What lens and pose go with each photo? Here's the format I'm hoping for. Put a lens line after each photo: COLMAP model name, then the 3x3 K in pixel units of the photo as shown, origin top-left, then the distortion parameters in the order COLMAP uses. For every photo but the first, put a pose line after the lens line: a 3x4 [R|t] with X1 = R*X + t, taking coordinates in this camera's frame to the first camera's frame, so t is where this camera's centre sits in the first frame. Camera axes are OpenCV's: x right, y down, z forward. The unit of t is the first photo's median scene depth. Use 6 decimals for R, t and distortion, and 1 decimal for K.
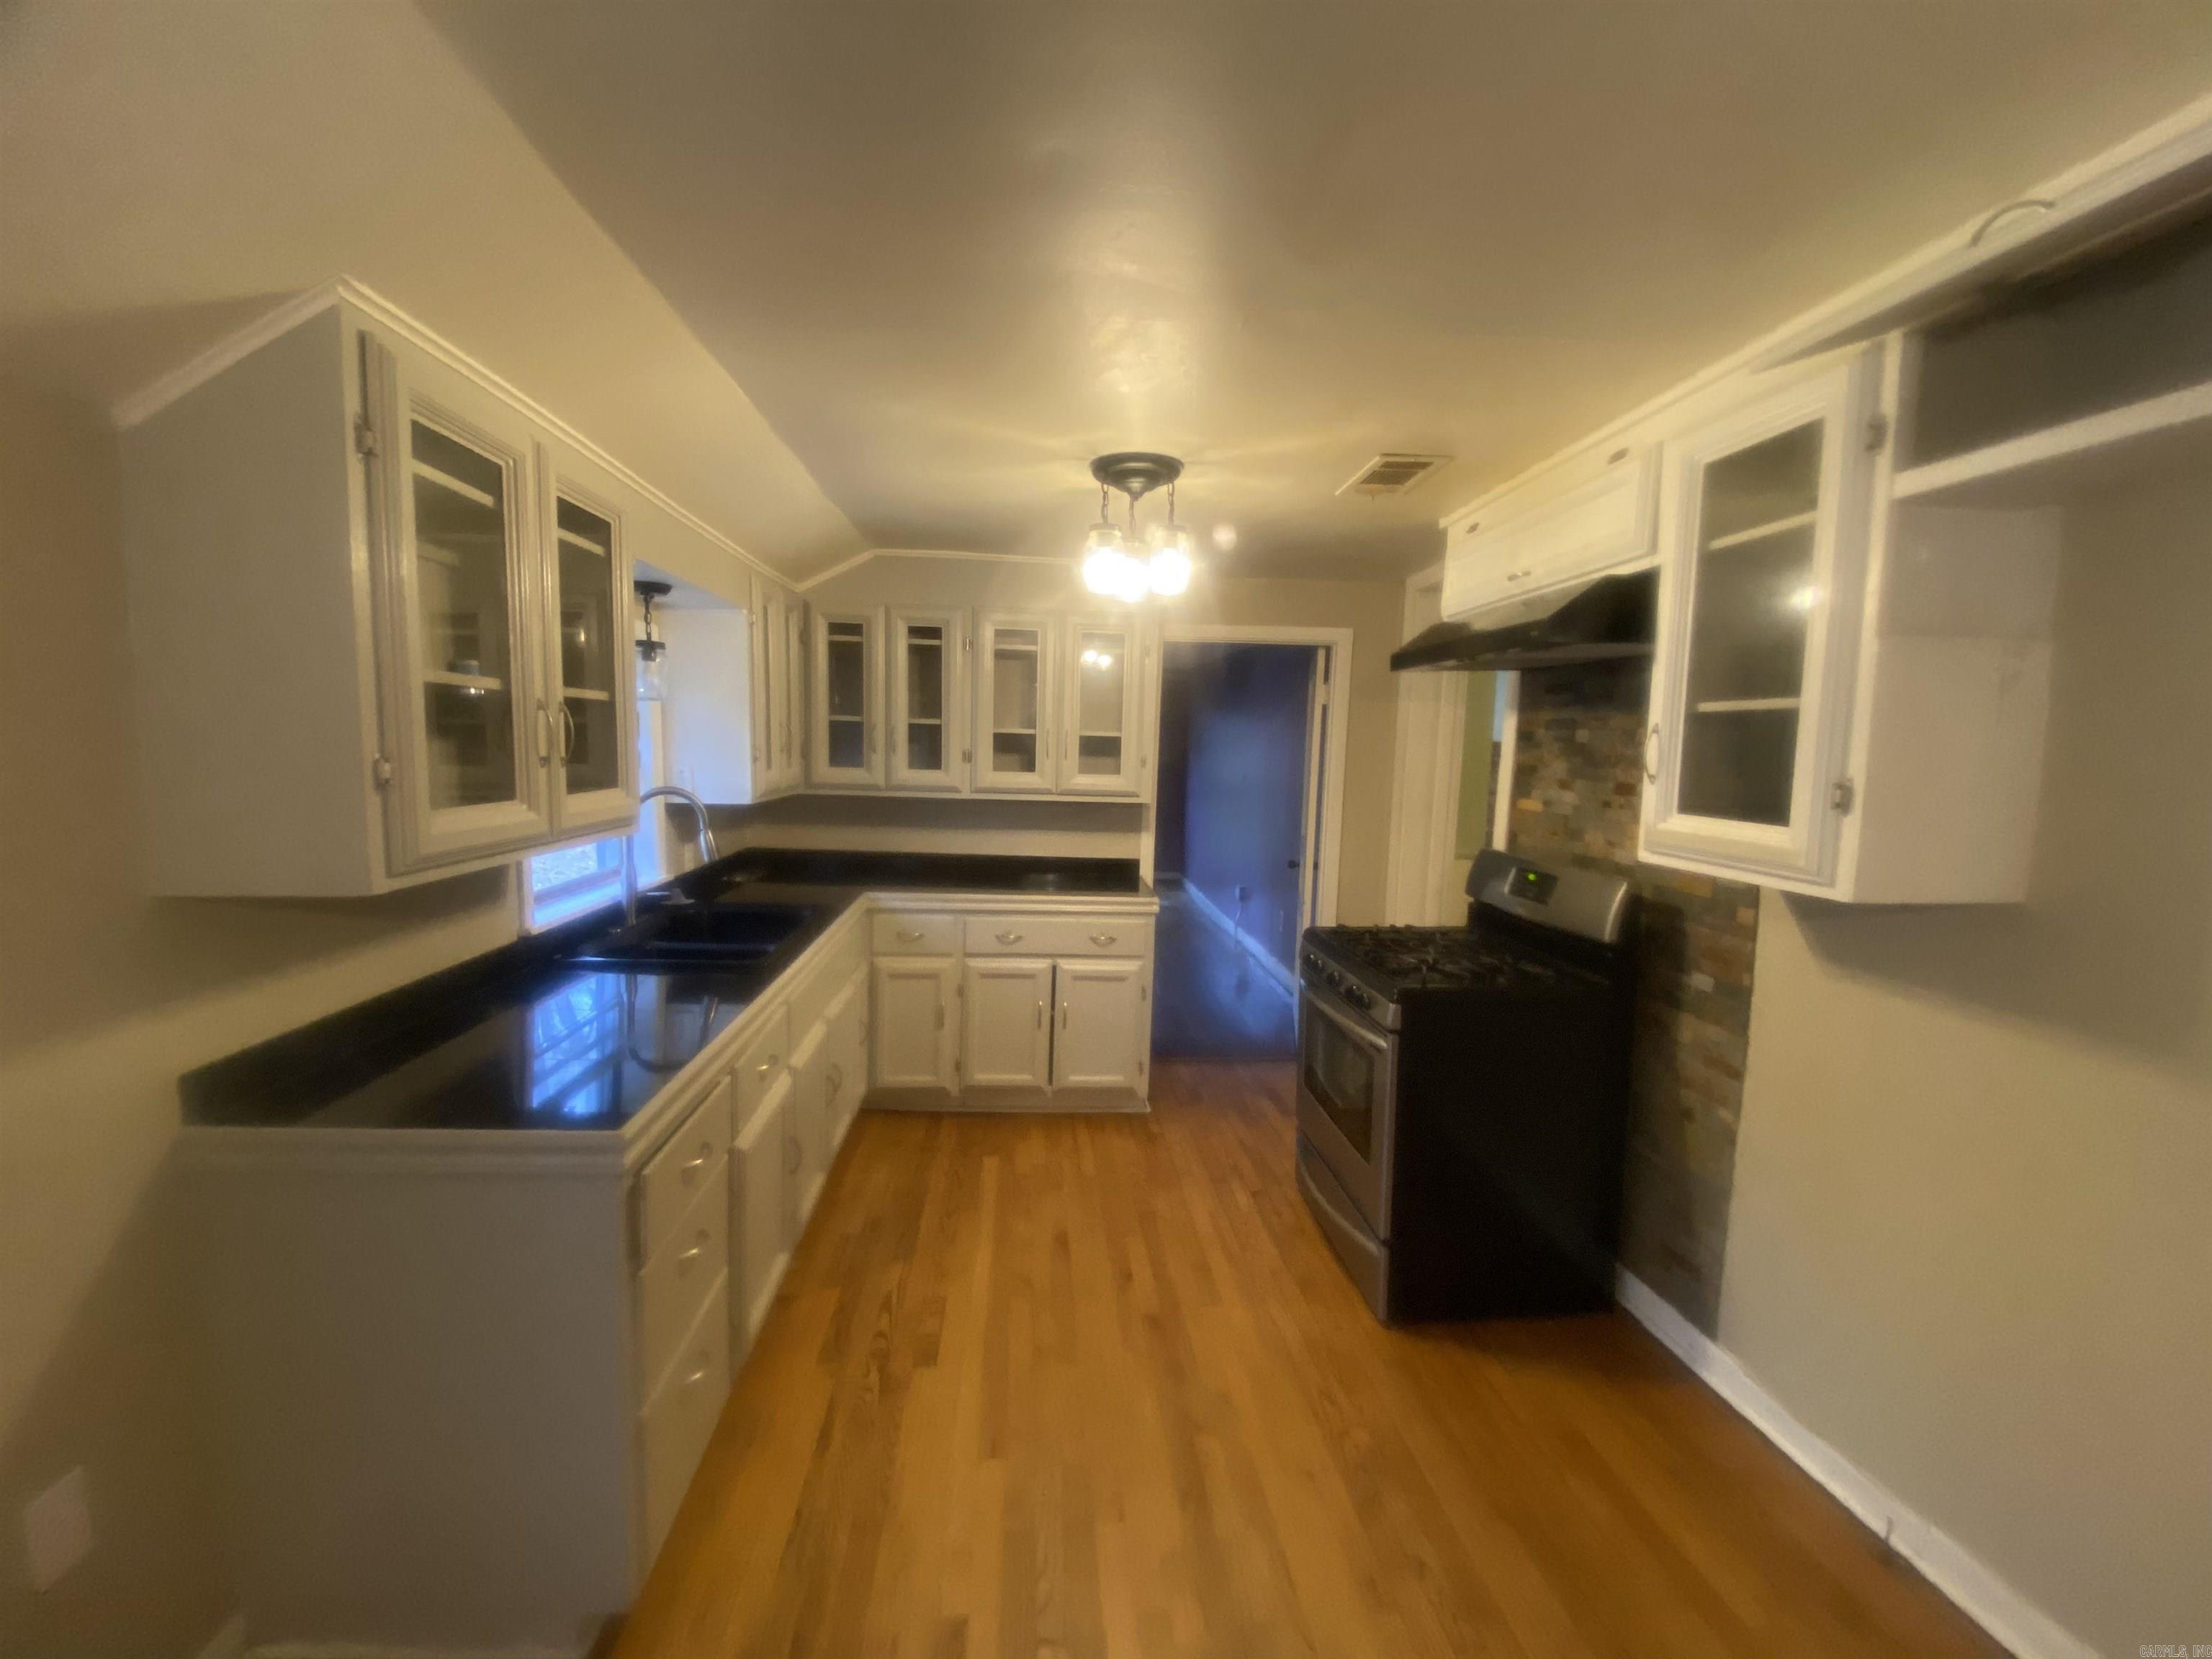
lens RADIAL K [[906.0, 0, 1147.0], [0, 906.0, 821.3], [0, 0, 1]] dist [0.003923, -0.000620]
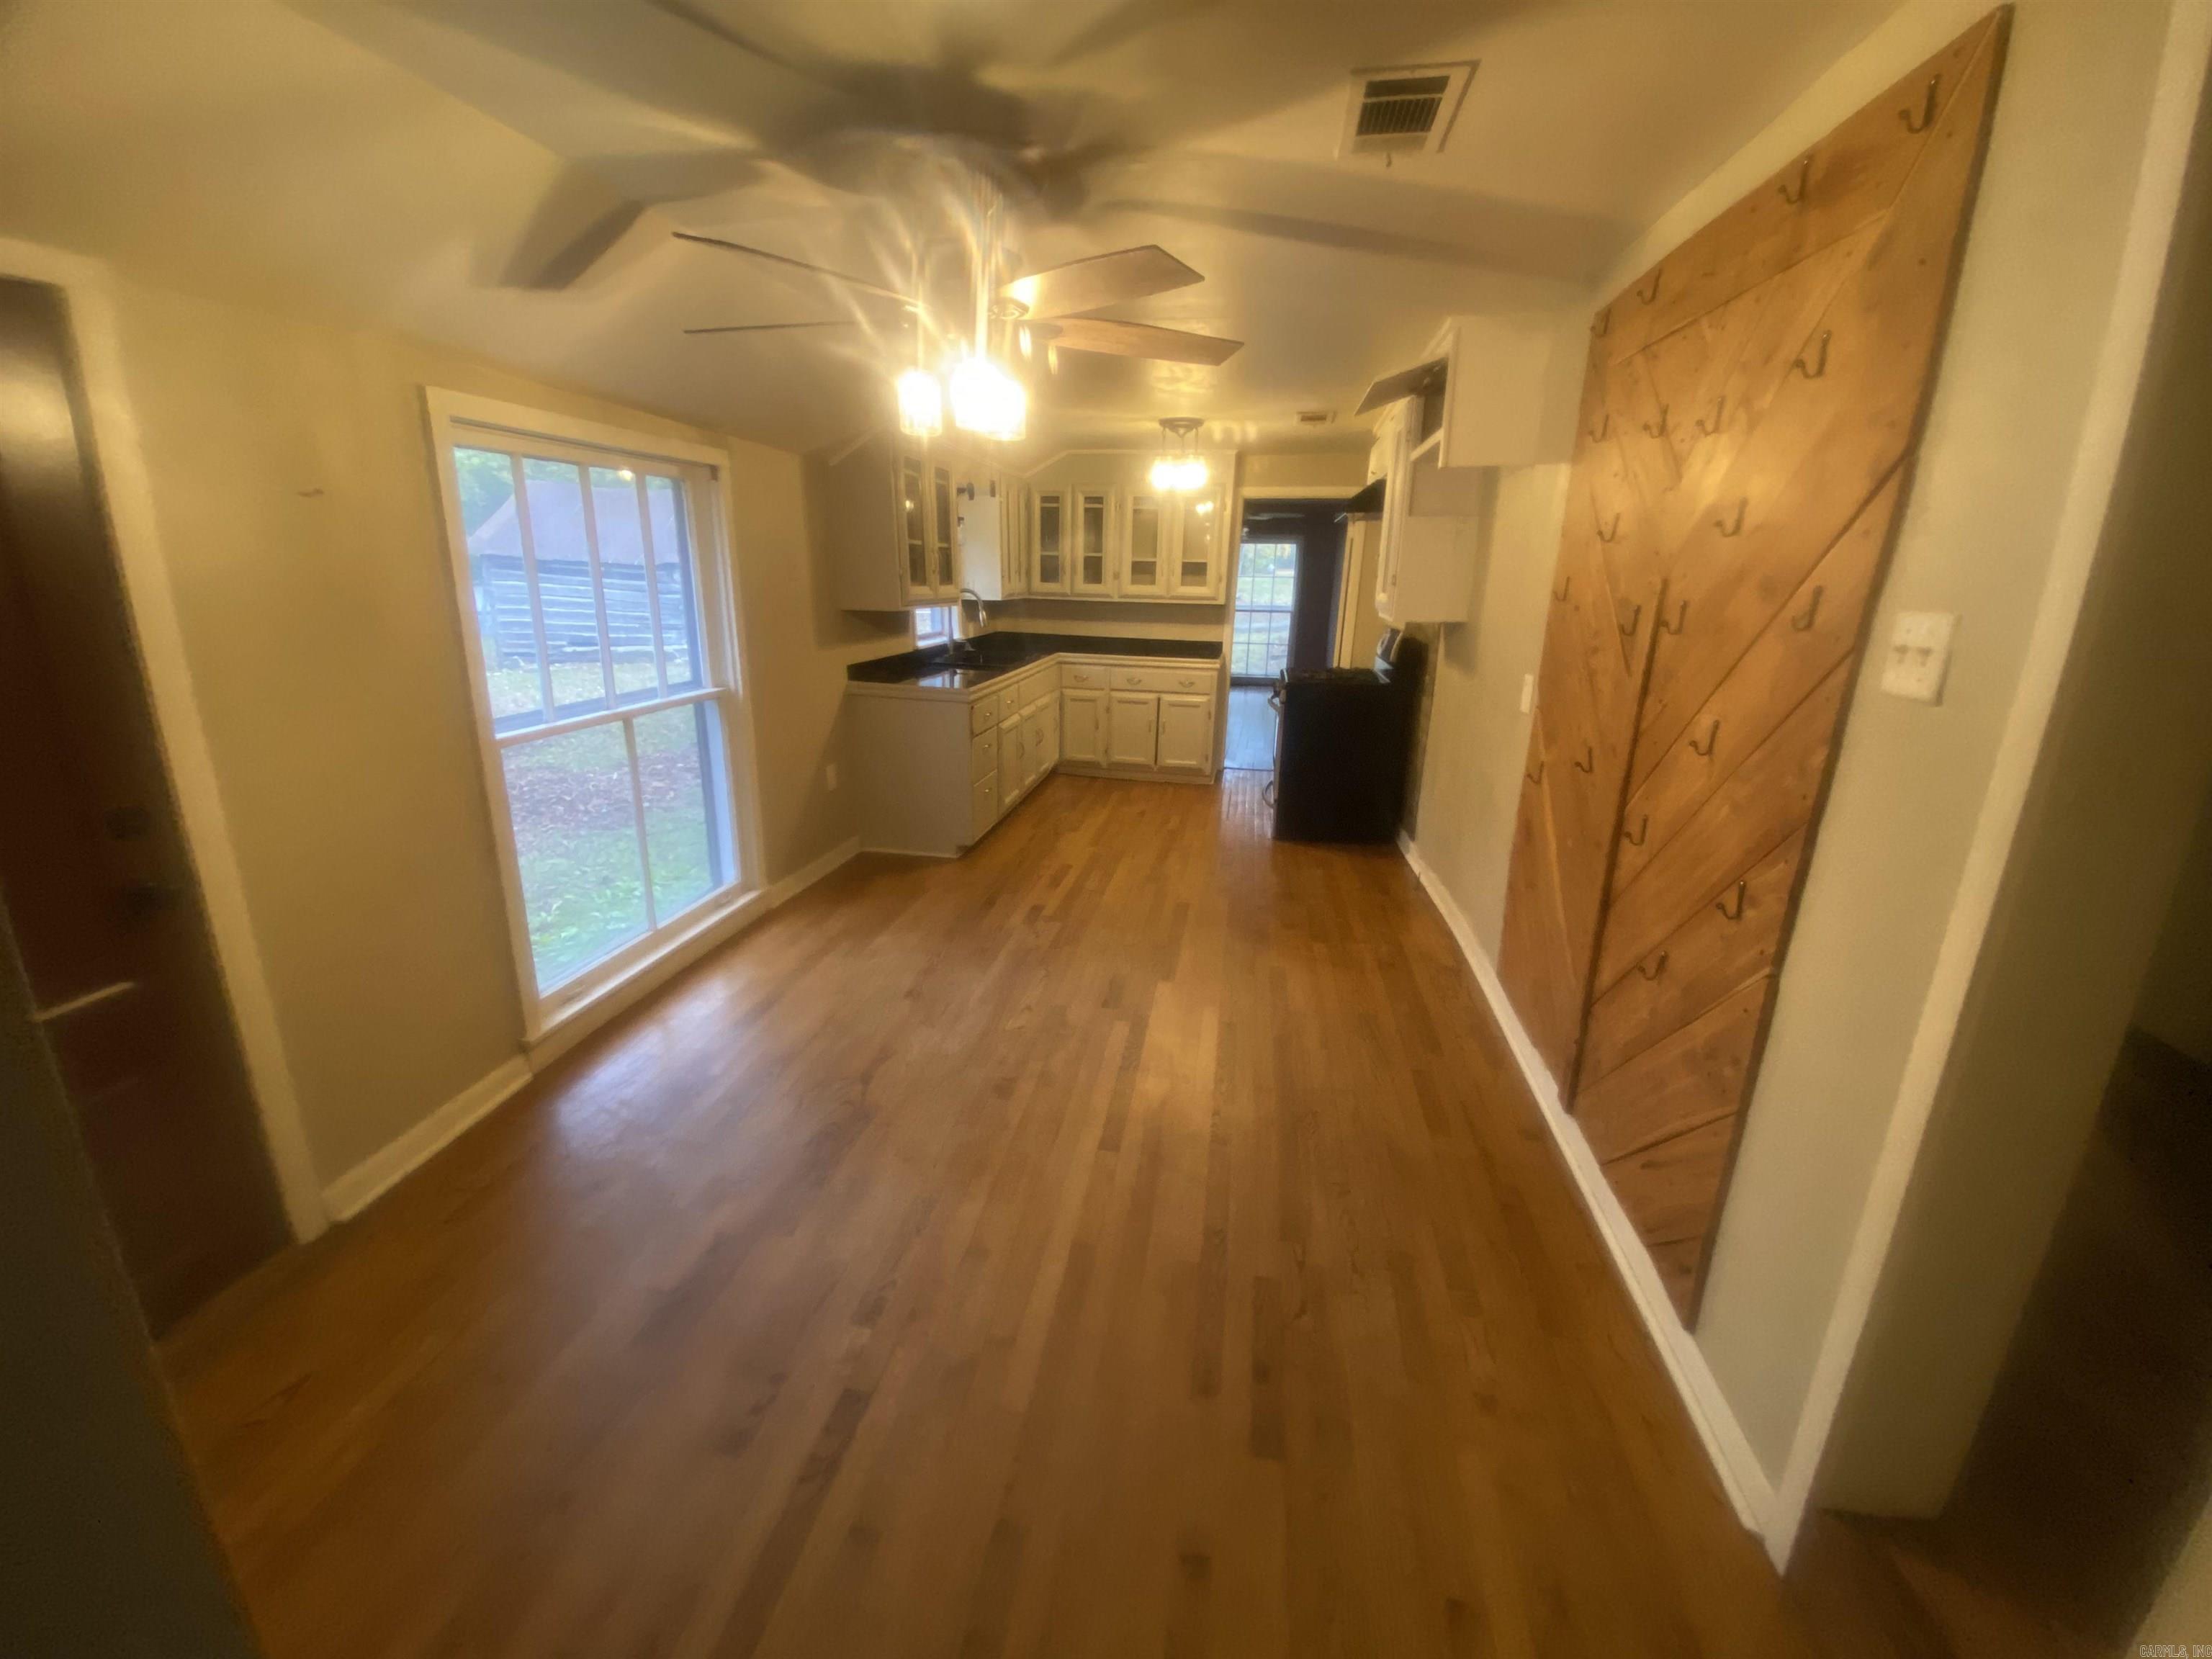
lens RADIAL K [[906.0, 0, 1102.7], [0, 906.0, 829.1], [0, 0, 1]] dist [0.003923, -0.000620]
pose [[0.958866, 0.069603, -0.275193, 0.298726], [-0.017588, 0.982177, 0.187132, 0.083853], [0.283313, -0.174594, 0.943001, -0.749676]]
